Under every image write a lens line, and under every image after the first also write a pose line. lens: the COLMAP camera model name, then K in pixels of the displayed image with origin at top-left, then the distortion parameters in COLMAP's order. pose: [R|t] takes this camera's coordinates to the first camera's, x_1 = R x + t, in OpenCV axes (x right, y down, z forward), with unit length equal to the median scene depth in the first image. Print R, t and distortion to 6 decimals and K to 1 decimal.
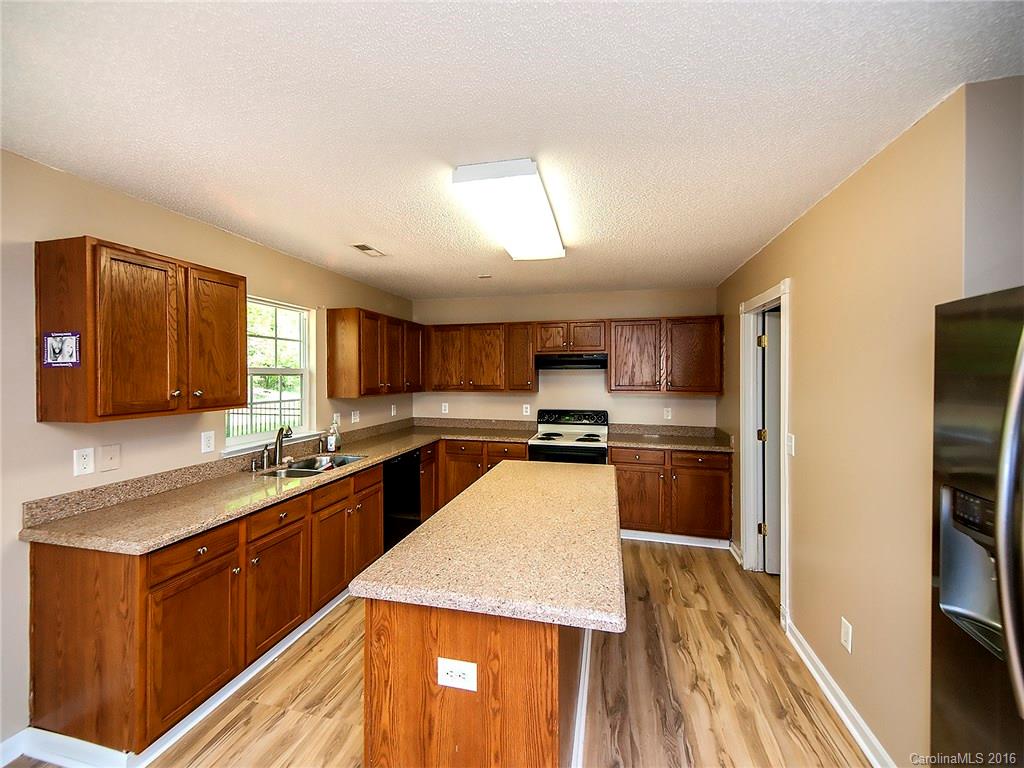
lens RADIAL K [[423.1, 0, 513.4], [0, 423.1, 381.2], [0, 0, 1]] dist [0.015679, -0.000867]
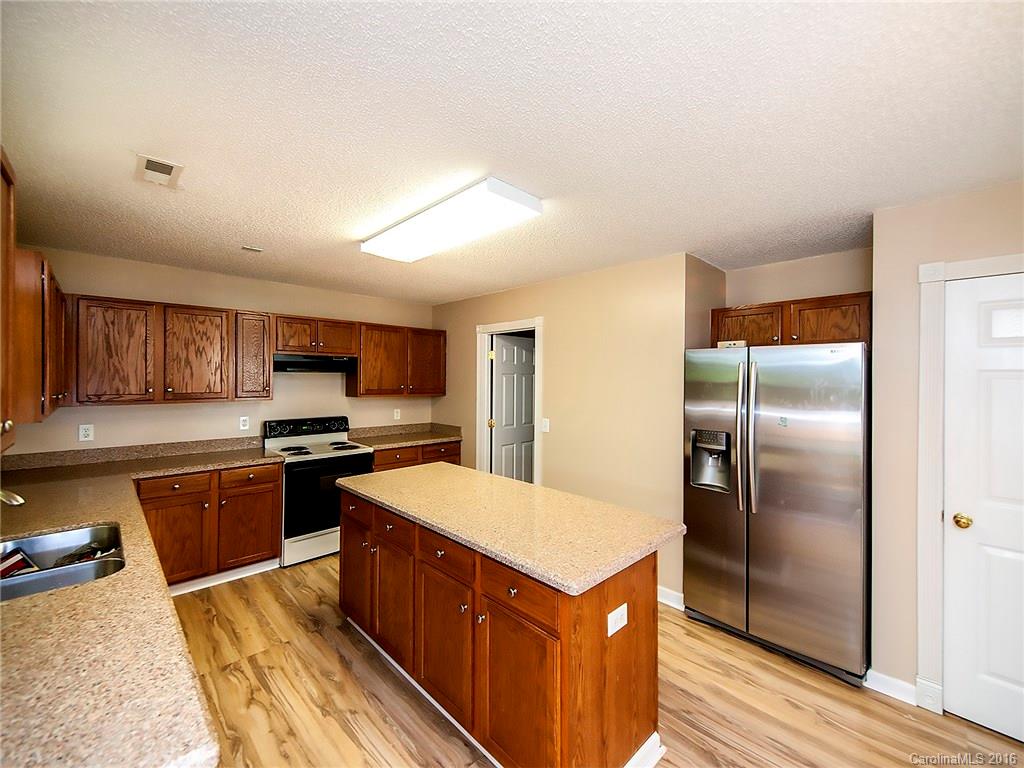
lens RADIAL K [[423.1, 0, 511.7], [0, 423.1, 381.2], [0, 0, 1]] dist [0.015679, -0.000867]
pose [[0.520491, -0.004499, 0.853855, -0.435594], [0.004862, 0.999986, 0.002305, -0.010281], [-0.853853, 0.002952, 0.520506, 0.189608]]
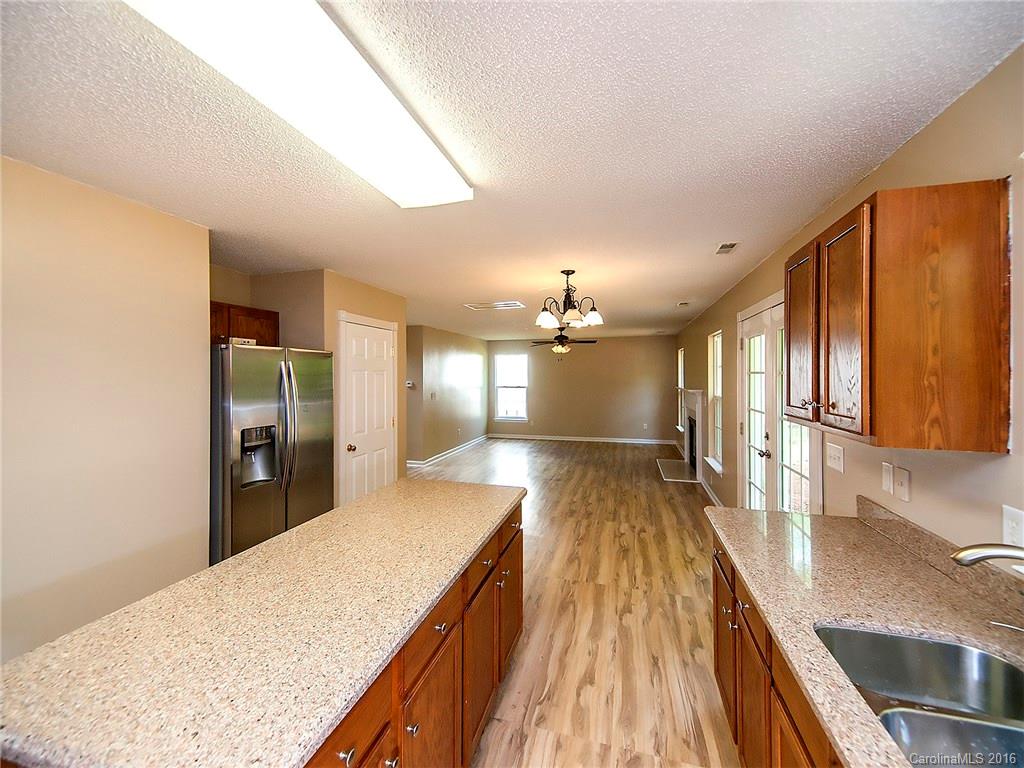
lens RADIAL K [[423.1, 0, 505.3], [0, 423.1, 382.9], [0, 0, 1]] dist [0.015679, -0.000867]
pose [[-0.999317, -0.003043, 0.036815, -0.117502], [-0.002622, 0.999931, 0.011472, -0.008228], [-0.036848, 0.011368, -0.999256, 0.923348]]
